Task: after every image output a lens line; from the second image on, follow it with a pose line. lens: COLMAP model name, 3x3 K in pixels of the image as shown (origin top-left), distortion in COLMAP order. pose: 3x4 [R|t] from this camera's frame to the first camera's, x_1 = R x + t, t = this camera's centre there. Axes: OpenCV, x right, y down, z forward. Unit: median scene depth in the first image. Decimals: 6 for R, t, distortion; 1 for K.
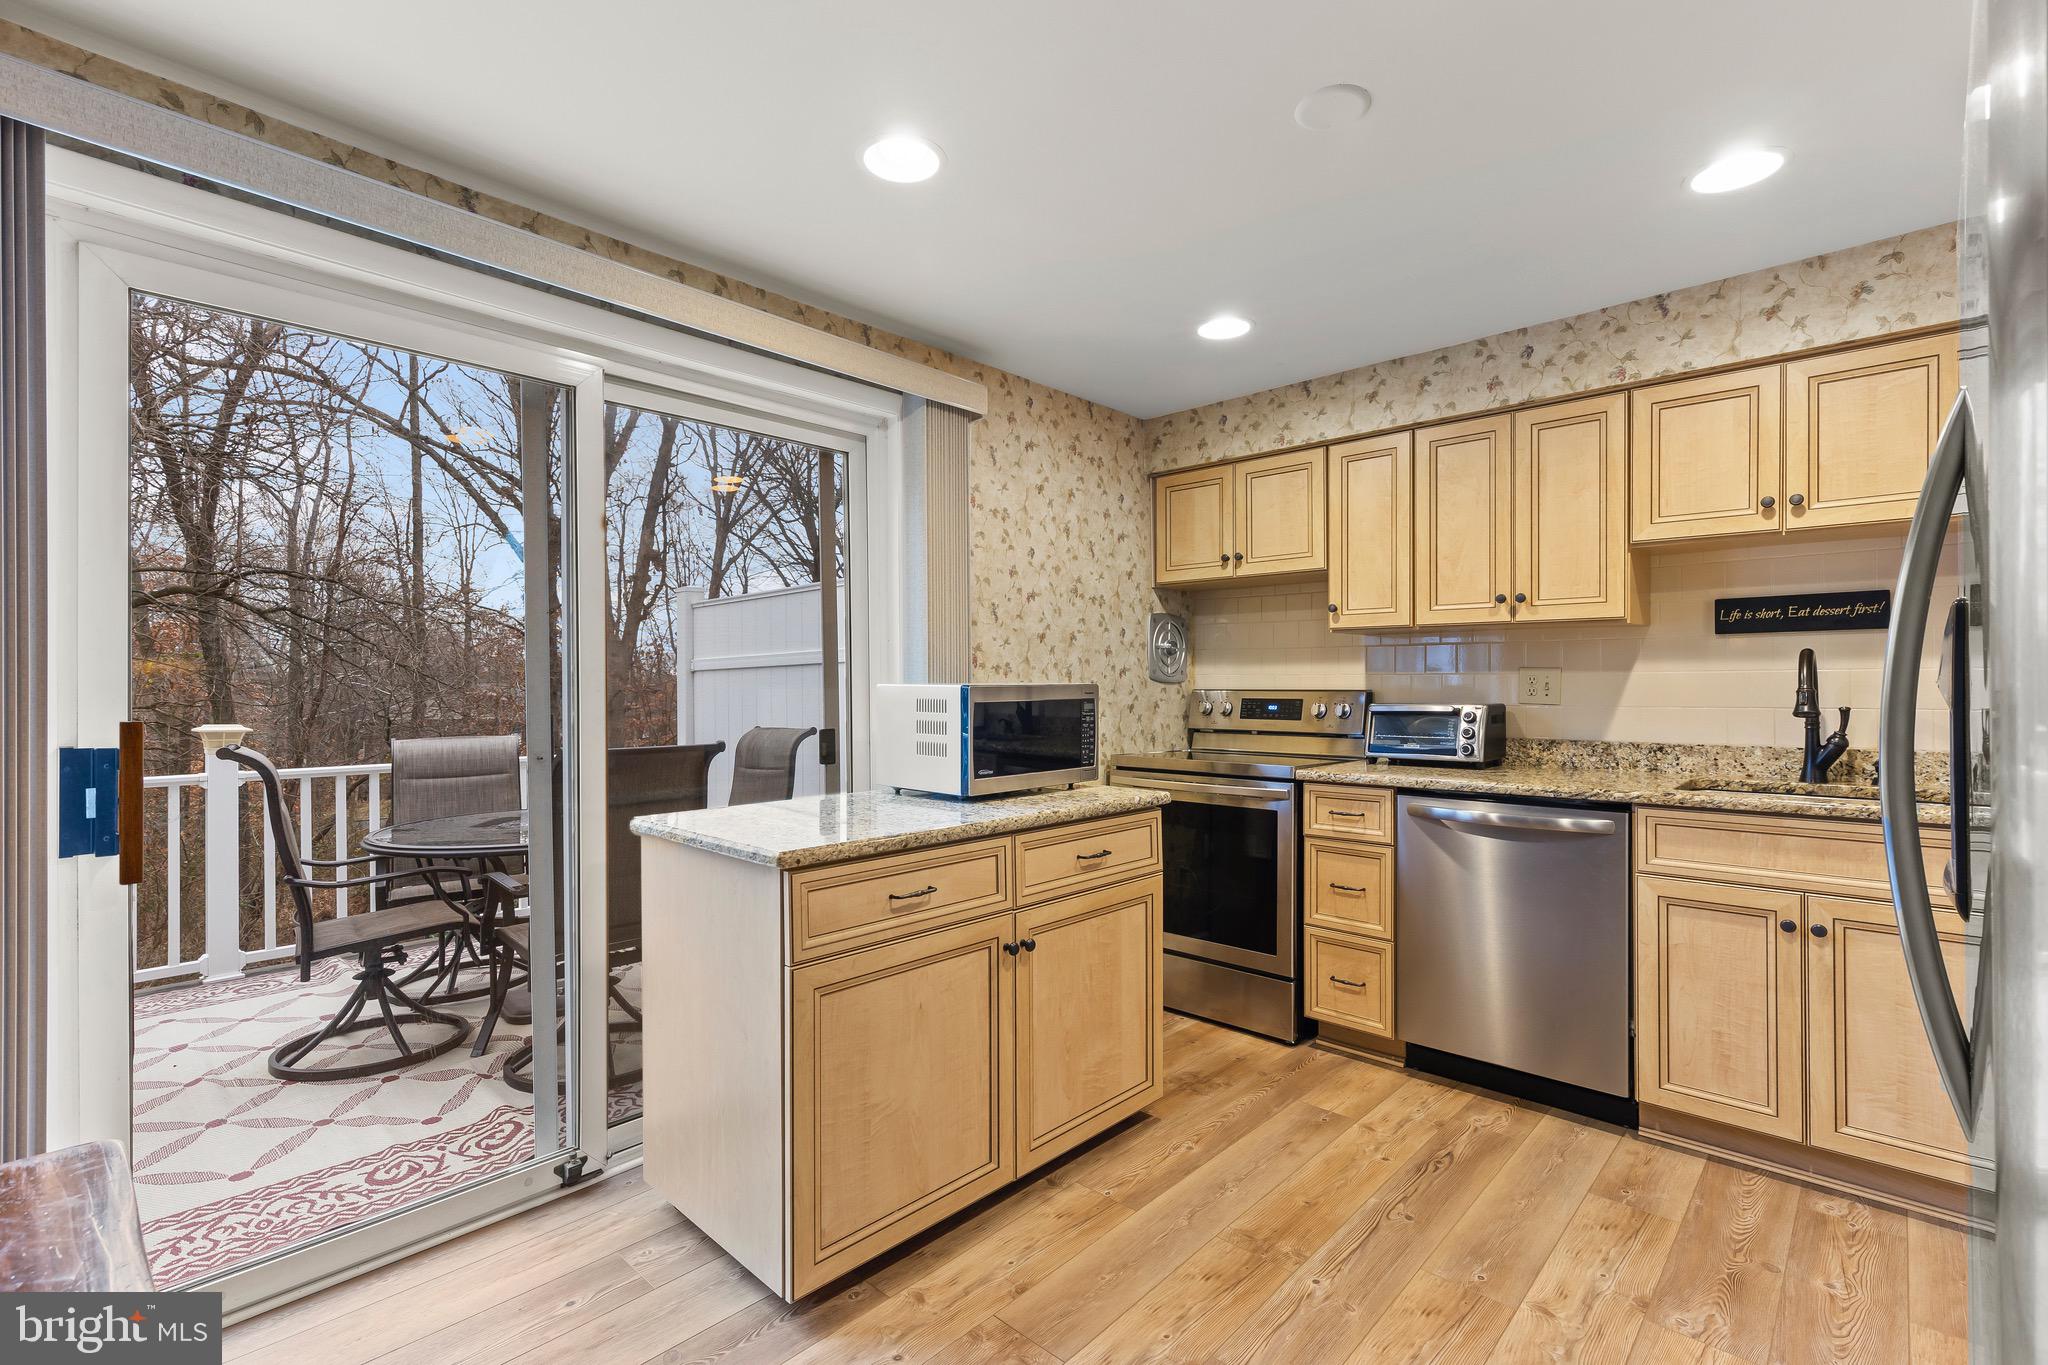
lens RADIAL K [[918.6, 0, 1026.7], [0, 918.6, 680.7], [0, 0, 1]] dist [0.000988, -0.000854]
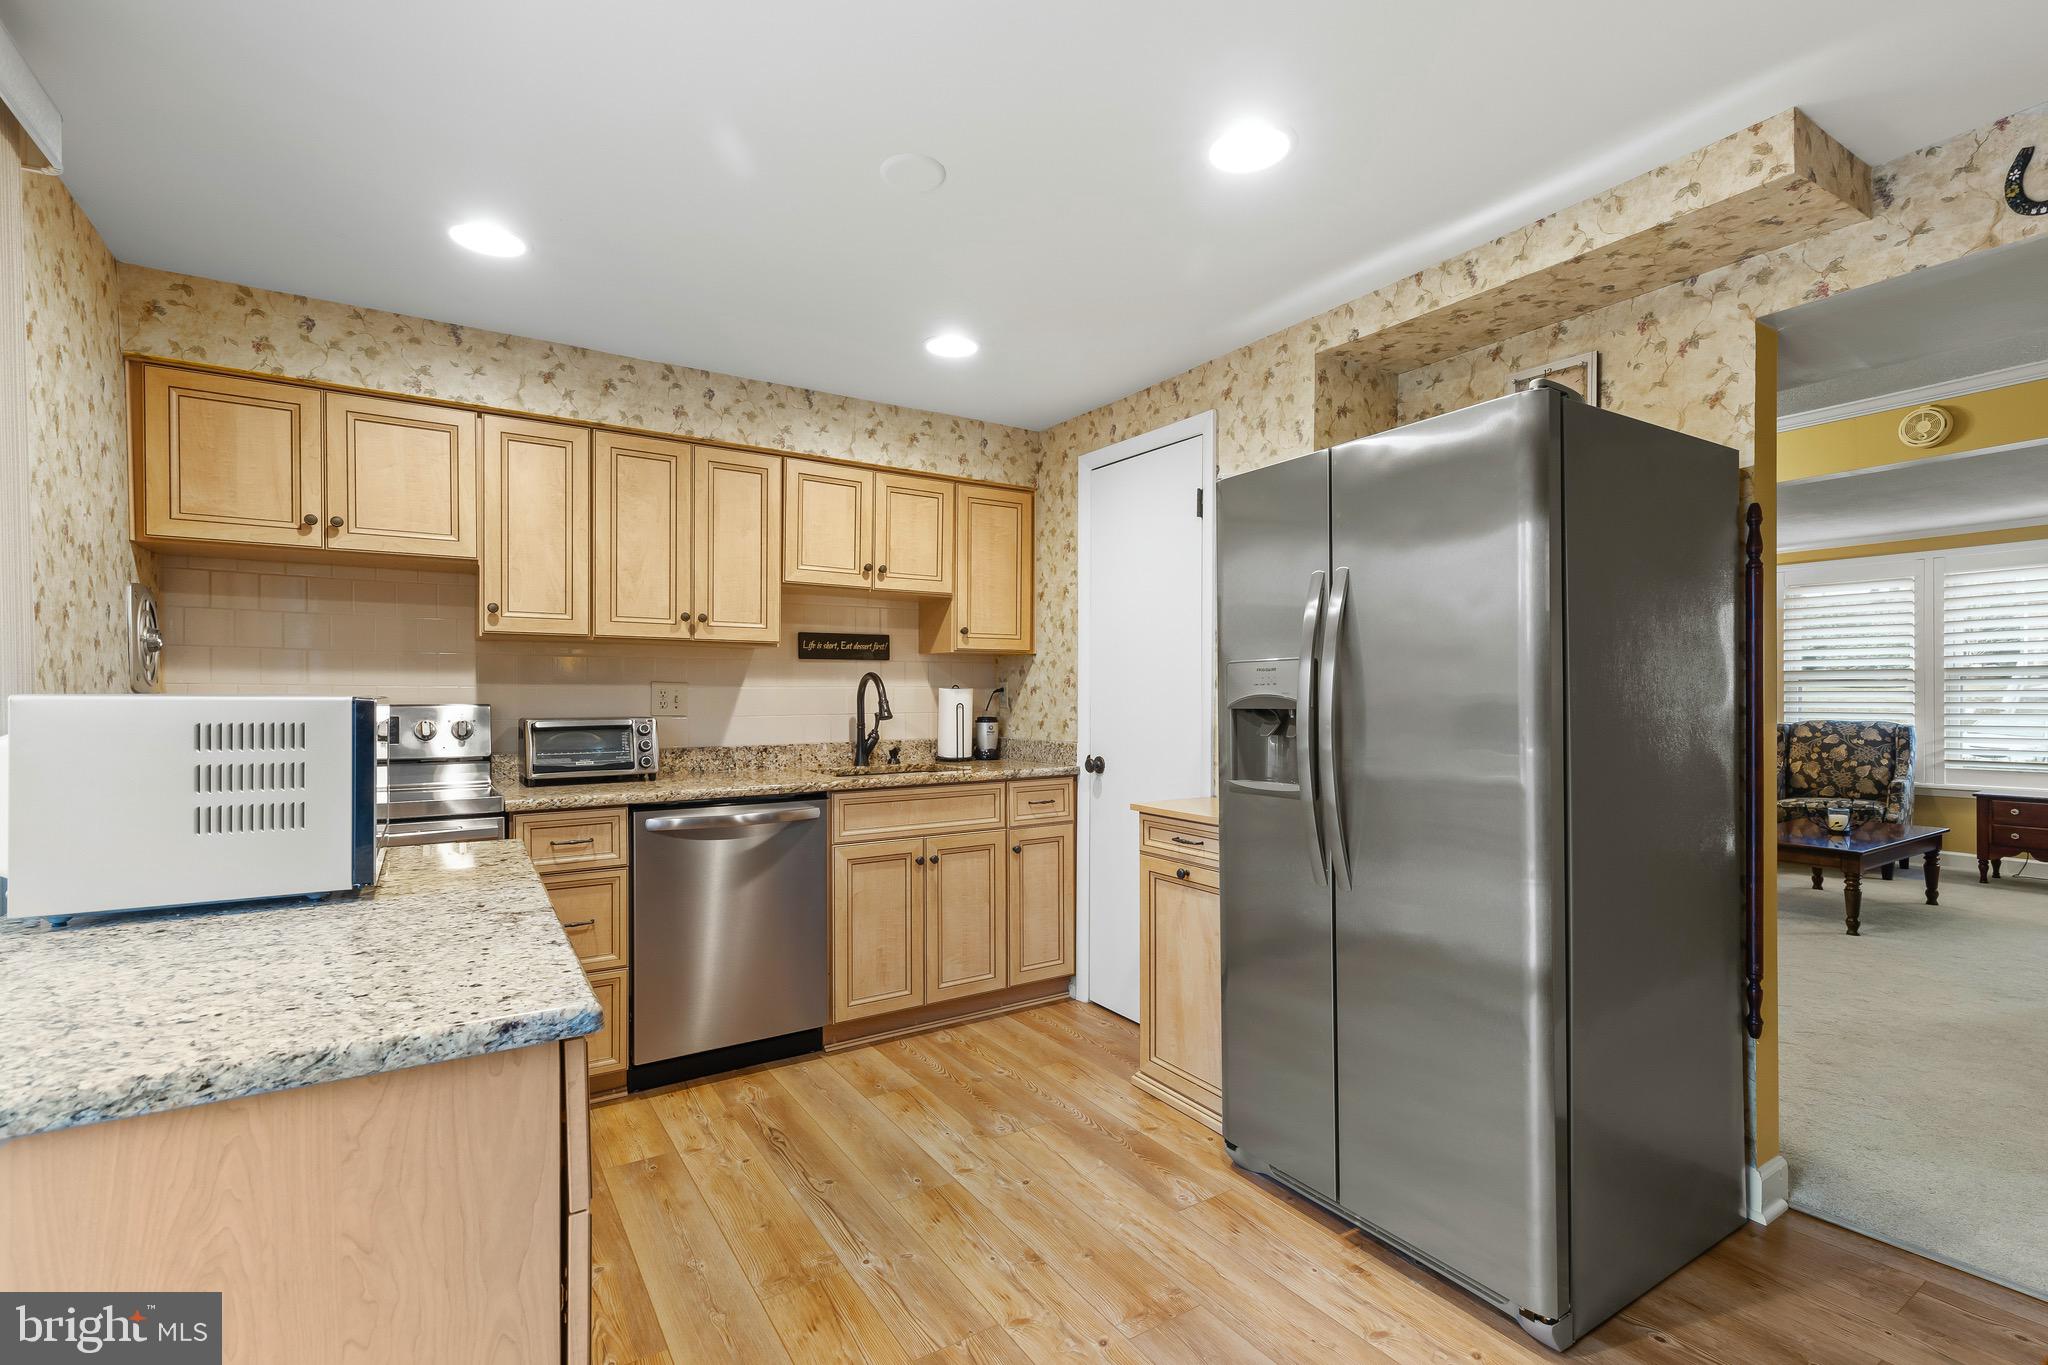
lens RADIAL K [[918.6, 0, 1018.4], [0, 918.6, 703.6], [0, 0, 1]] dist [0.000988, -0.000854]
pose [[0.245238, -0.005226, 0.969449, -0.426256], [0.000206, 0.999986, 0.005339, 0.005444], [-0.969463, -0.001109, 0.245235, 0.371353]]
